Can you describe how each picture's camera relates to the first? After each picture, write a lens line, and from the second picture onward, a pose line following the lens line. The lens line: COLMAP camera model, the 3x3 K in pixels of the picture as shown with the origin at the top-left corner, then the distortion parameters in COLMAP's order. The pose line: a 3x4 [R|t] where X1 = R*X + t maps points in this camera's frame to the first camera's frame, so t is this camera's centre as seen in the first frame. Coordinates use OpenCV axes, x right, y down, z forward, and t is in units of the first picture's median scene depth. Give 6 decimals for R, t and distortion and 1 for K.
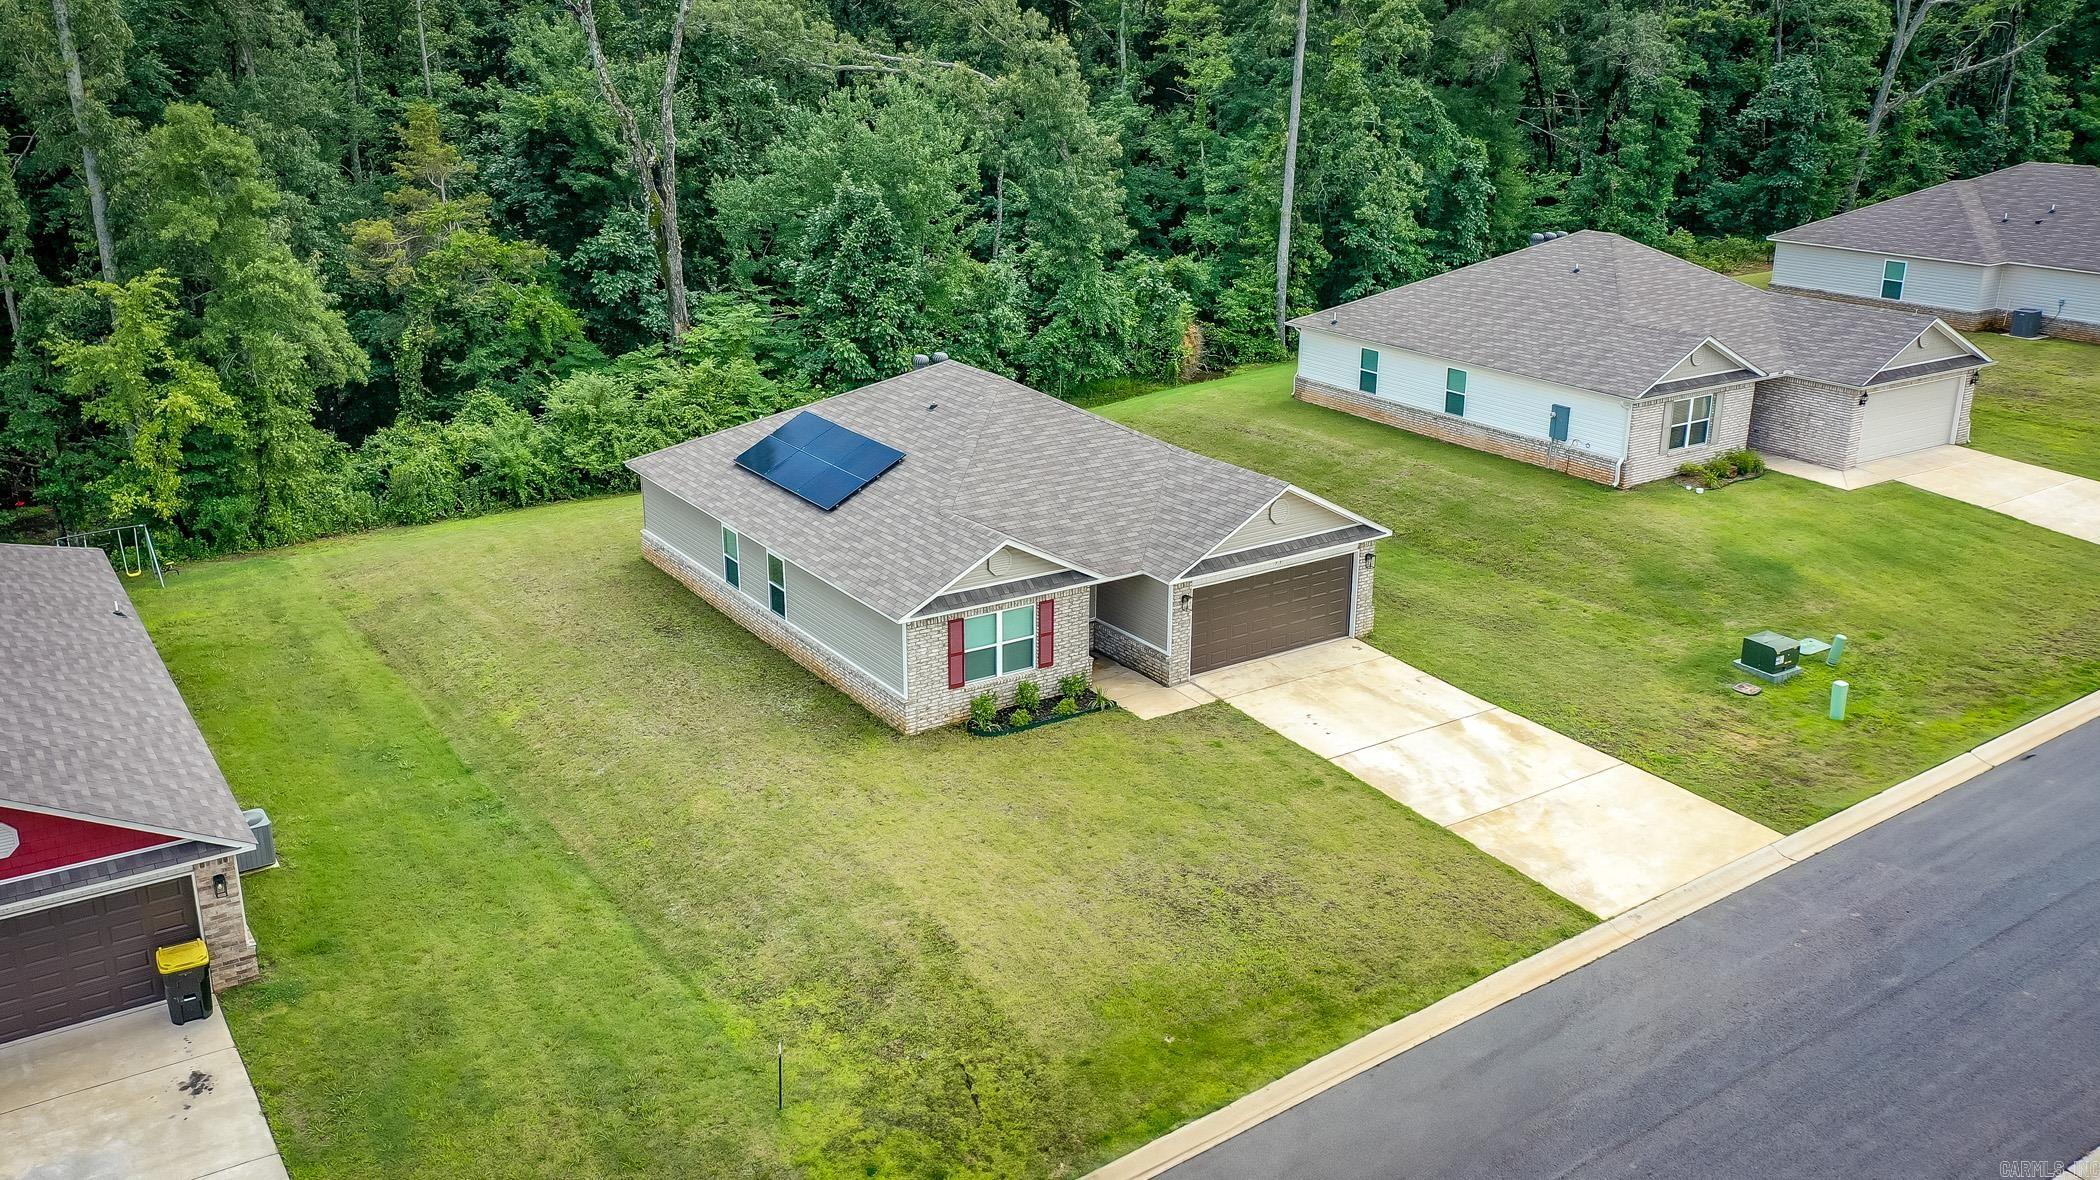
lens RADIAL K [[1698.0, 0, 1077.4], [0, 1698.0, 616.6], [0, 0, 1]] dist [0.026670, -0.012621]
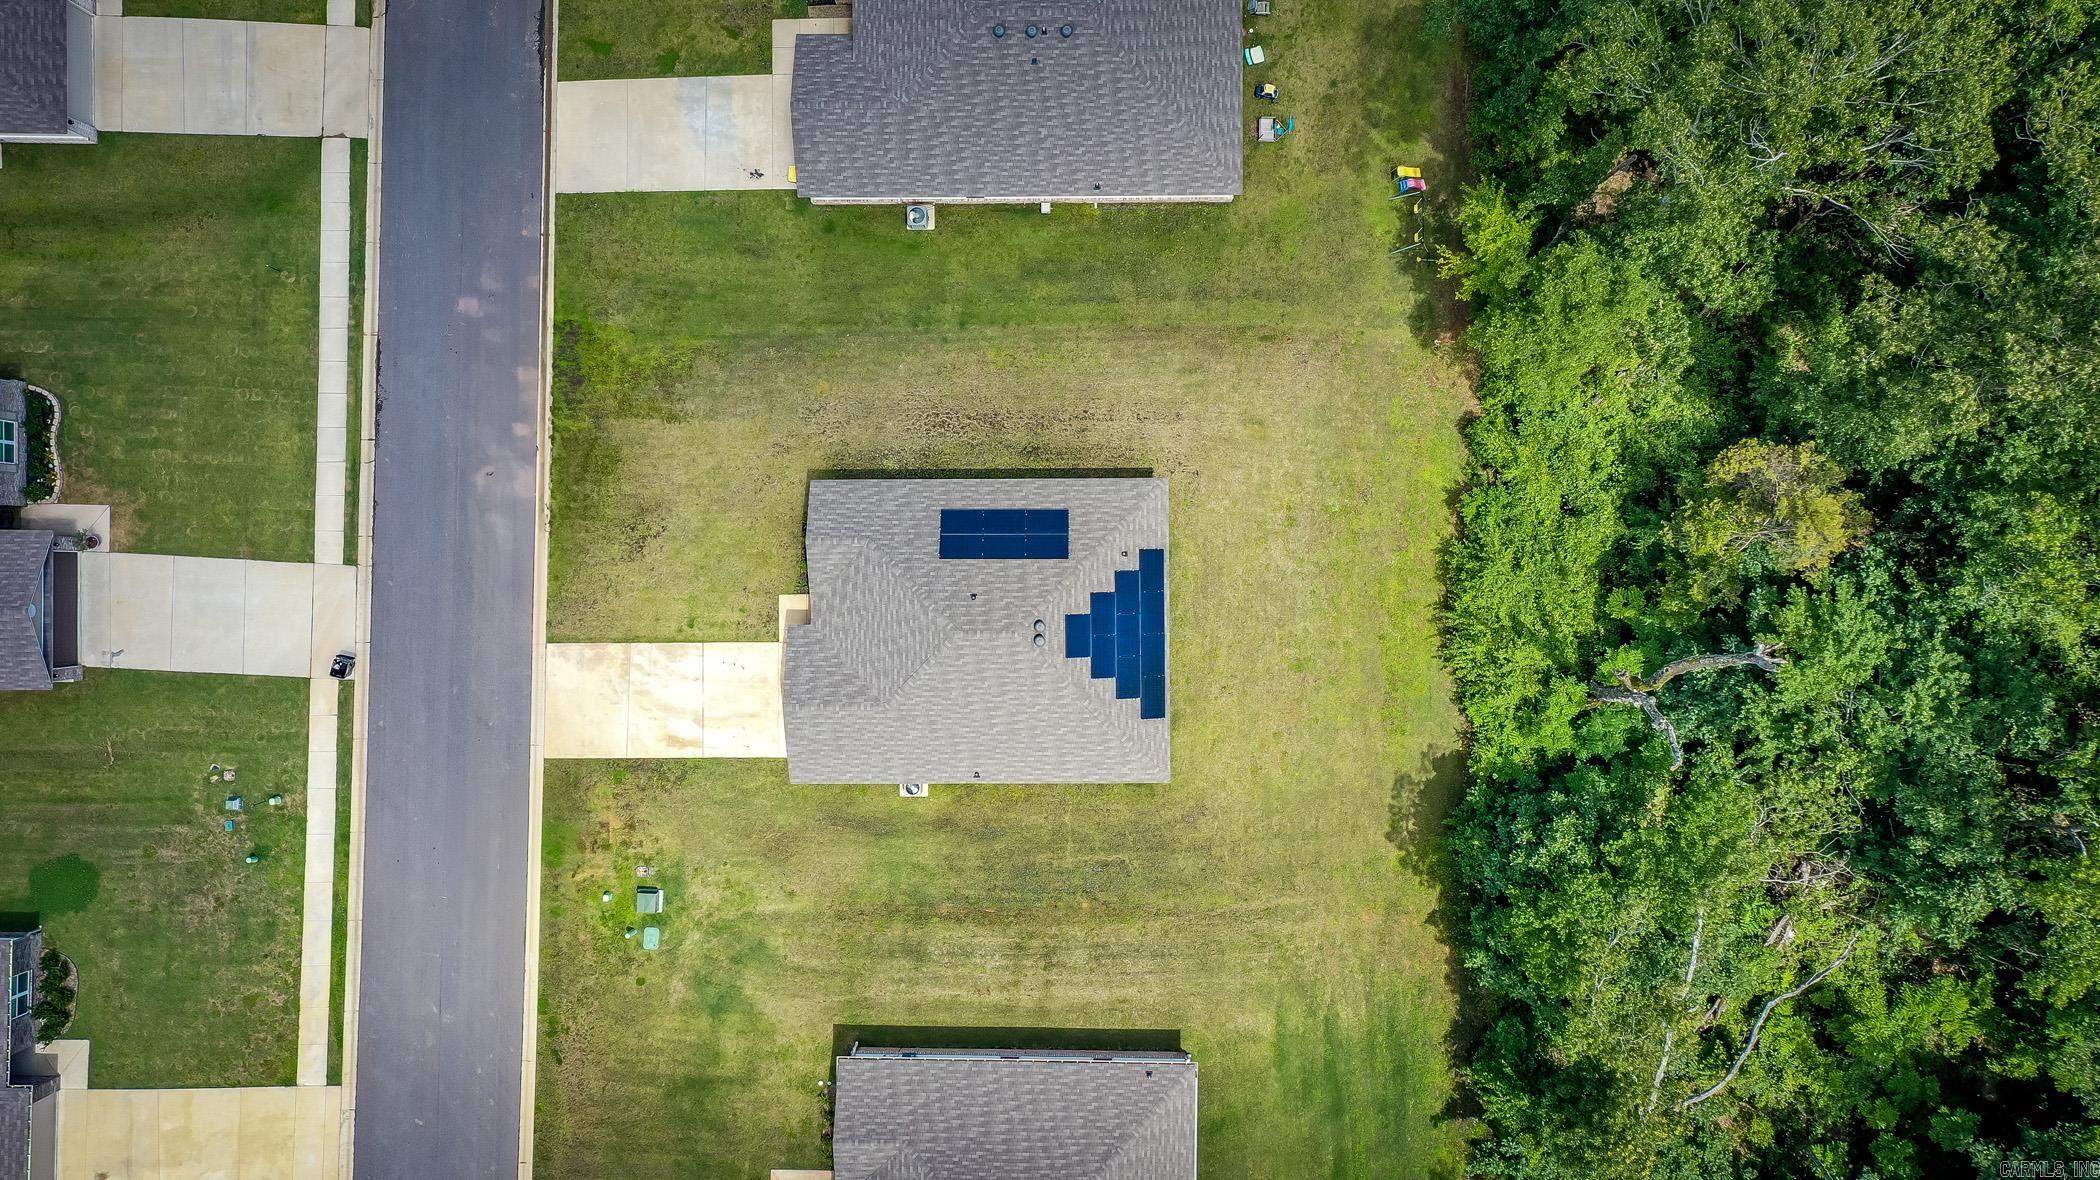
lens RADIAL K [[1698.0, 0, 1044.9], [0, 1698.0, 599.7], [0, 0, 1]] dist [0.026670, -0.012621]
pose [[-0.564272, 0.825448, 0.015271, -0.161043], [-0.267565, -0.200342, 0.942482, -1.883508], [0.781029, 0.527730, 0.333908, 0.542616]]
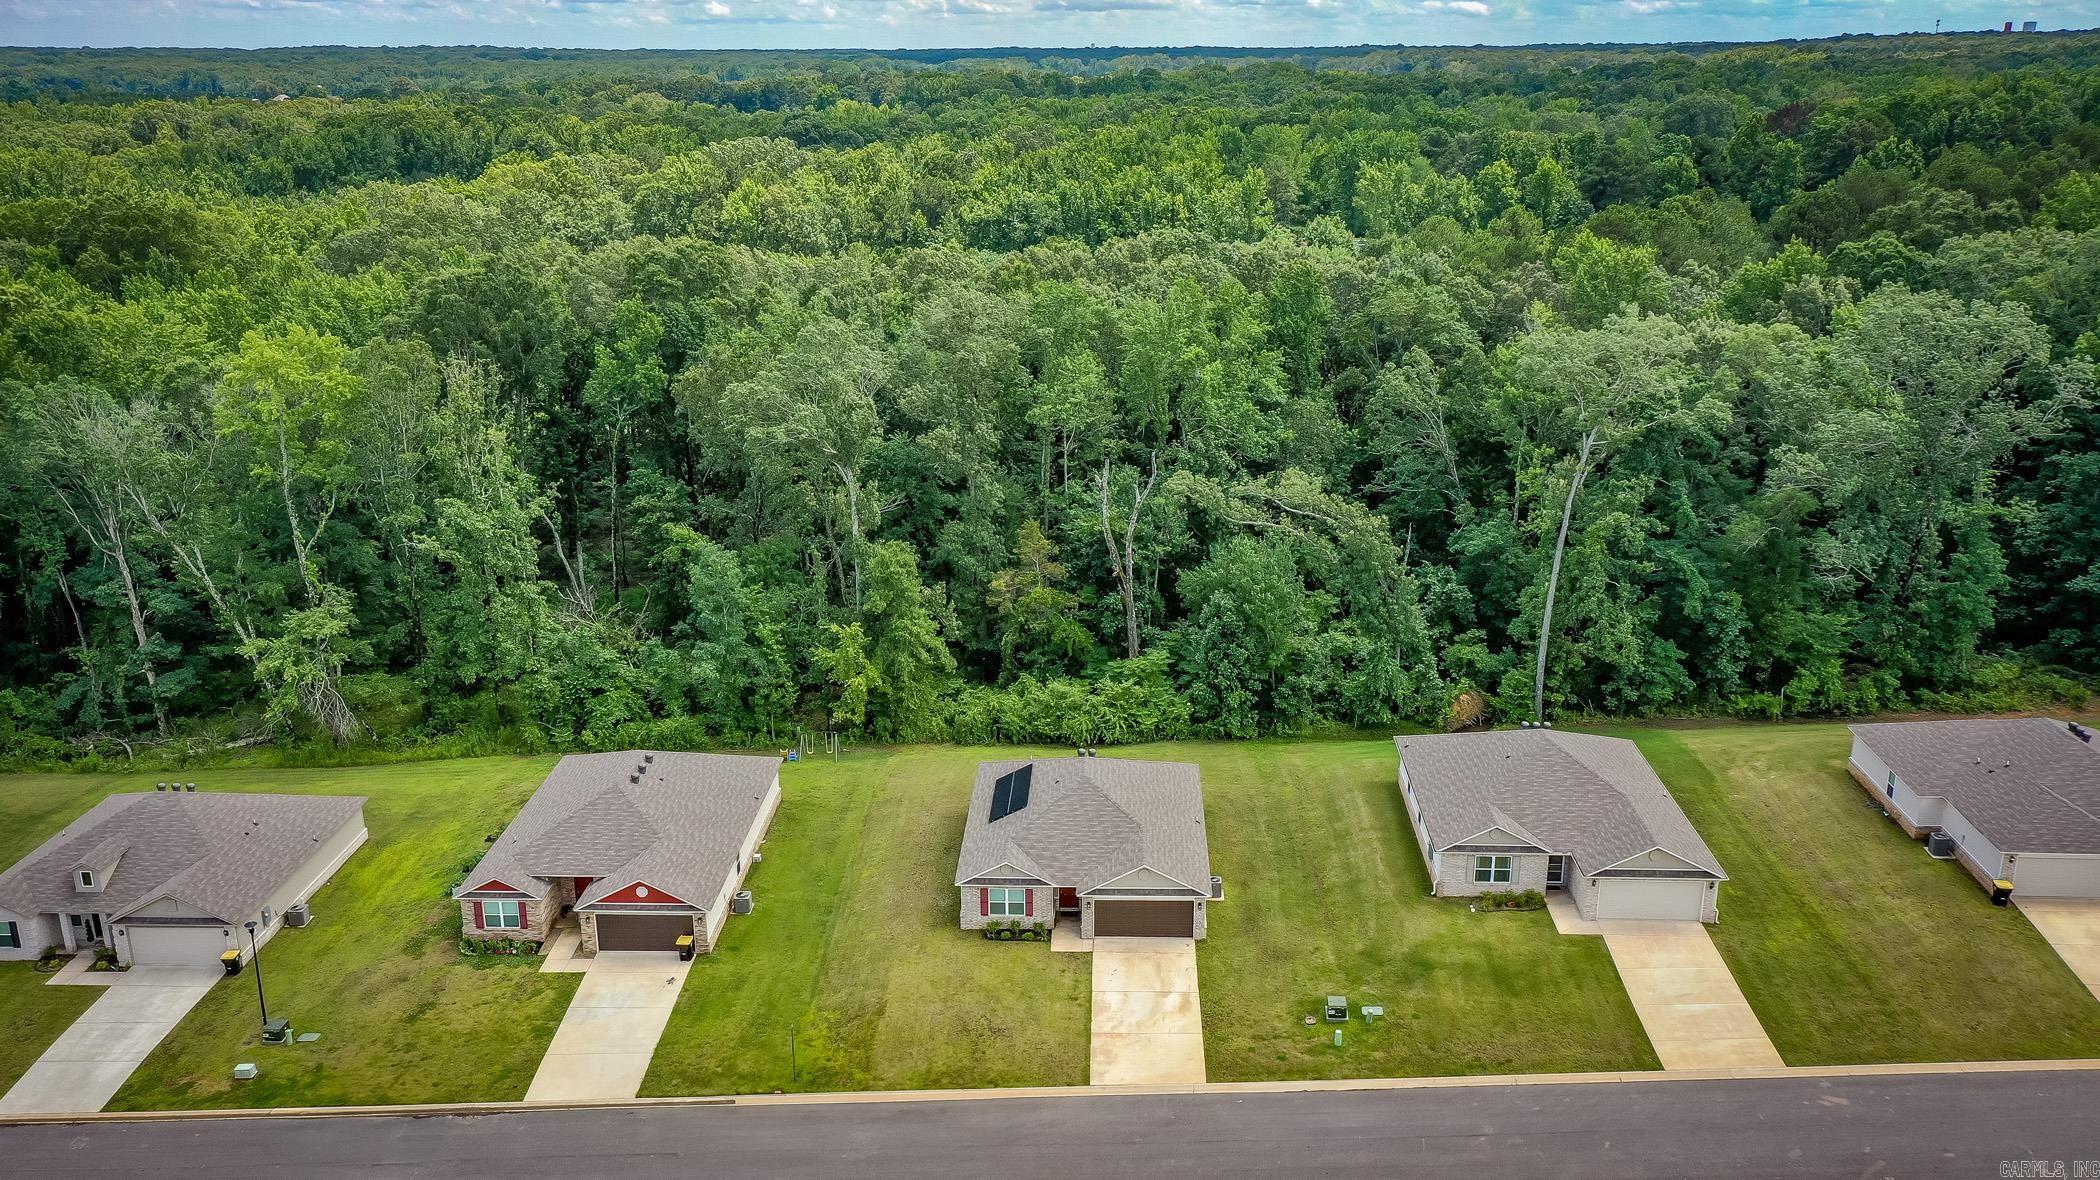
lens RADIAL K [[1698.0, 0, 1085.3], [0, 1698.0, 587.5], [0, 0, 1]] dist [0.026670, -0.012621]
pose [[0.810735, 0.168434, -0.560659, 1.238755], [-0.188305, 0.981849, 0.022672, -0.466710], [0.554301, 0.087194, 0.827736, -0.895246]]
